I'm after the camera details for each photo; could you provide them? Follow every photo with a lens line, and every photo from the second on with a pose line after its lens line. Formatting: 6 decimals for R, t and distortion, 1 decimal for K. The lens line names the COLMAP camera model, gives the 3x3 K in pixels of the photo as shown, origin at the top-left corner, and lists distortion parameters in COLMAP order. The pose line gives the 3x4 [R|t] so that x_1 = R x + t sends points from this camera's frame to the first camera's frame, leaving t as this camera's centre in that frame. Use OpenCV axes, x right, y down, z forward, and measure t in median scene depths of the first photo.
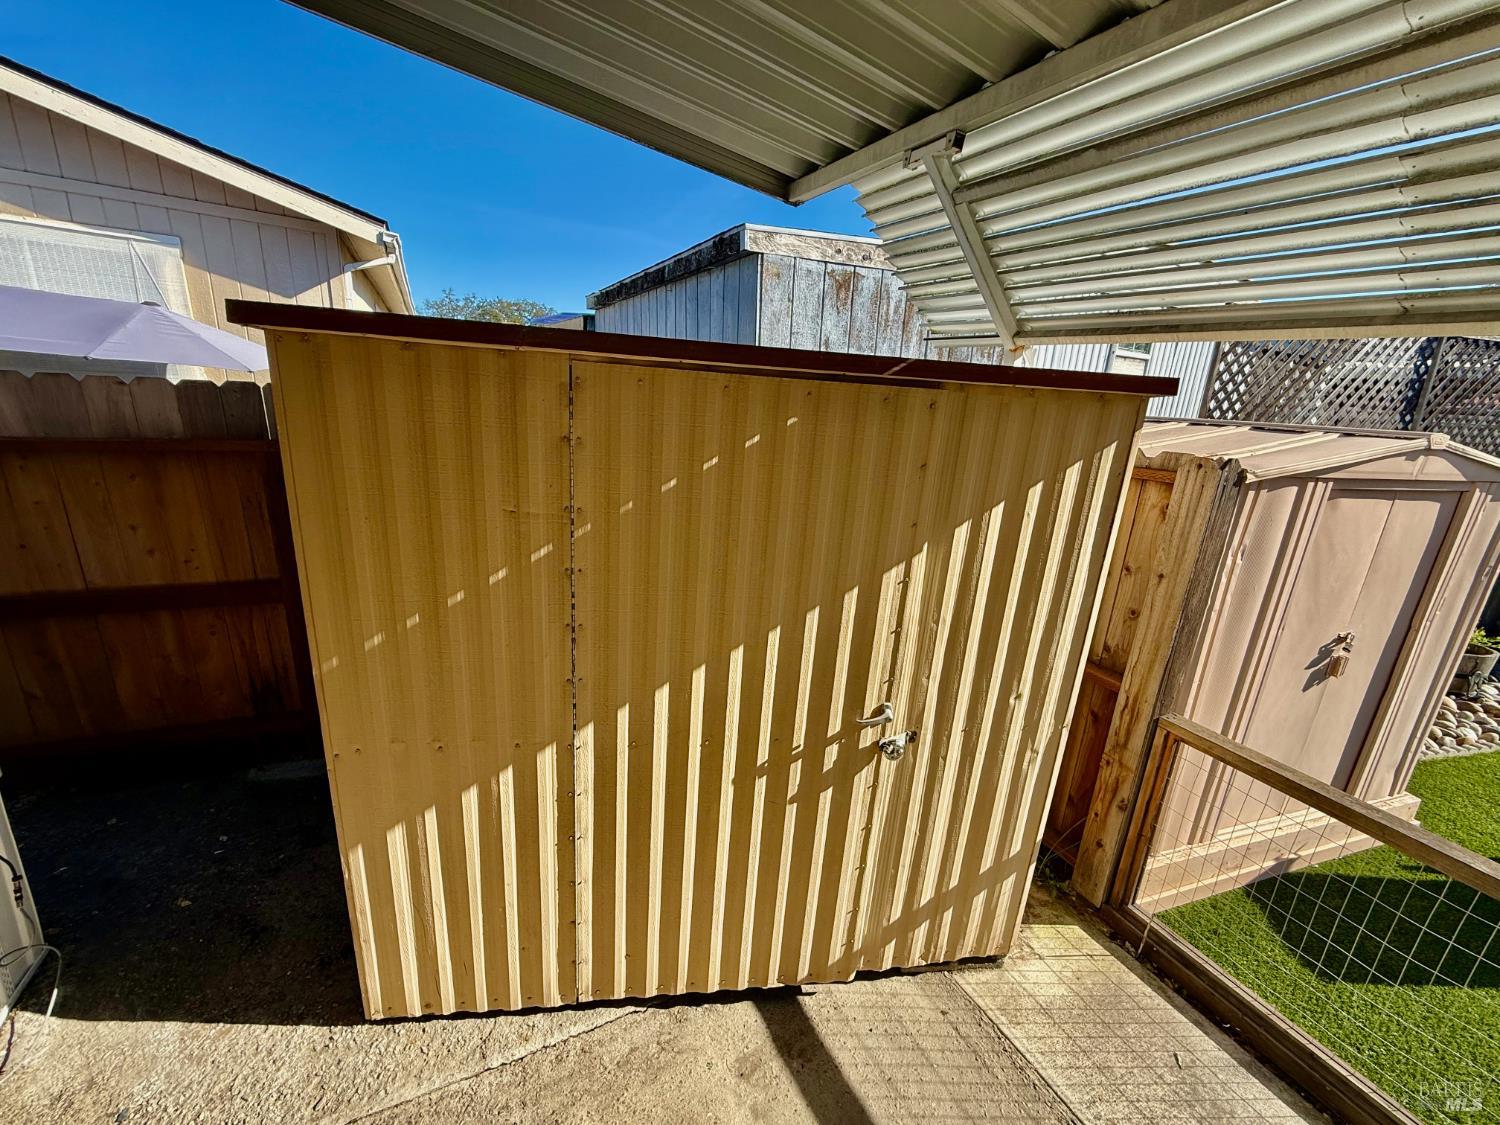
lens RADIAL K [[594.3, 0, 747.7], [0, 594.3, 557.8], [0, 0, 1]] dist [0.000618, -0.000161]
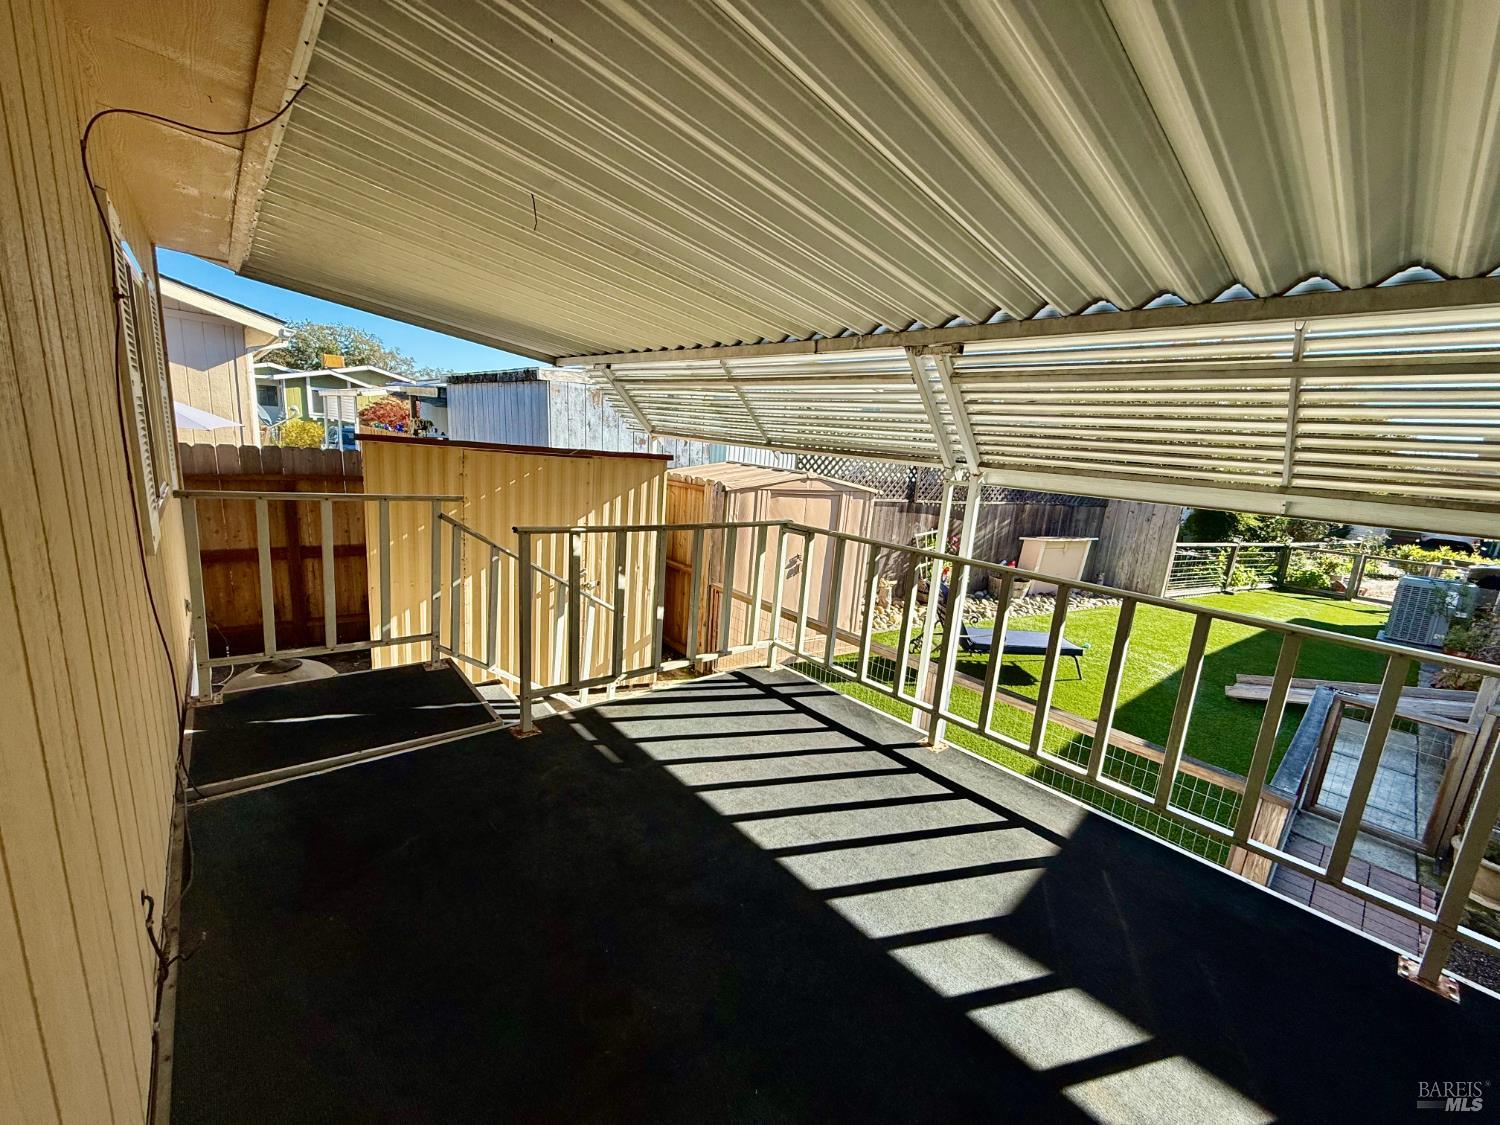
lens RADIAL K [[594.3, 0, 748.6], [0, 594.3, 565.0], [0, 0, 1]] dist [0.000618, -0.000161]
pose [[0.970043, -0.036521, 0.240172, 0.242706], [0.047140, 0.998142, -0.038617, 0.292153], [-0.238315, 0.048782, 0.969962, -1.478351]]
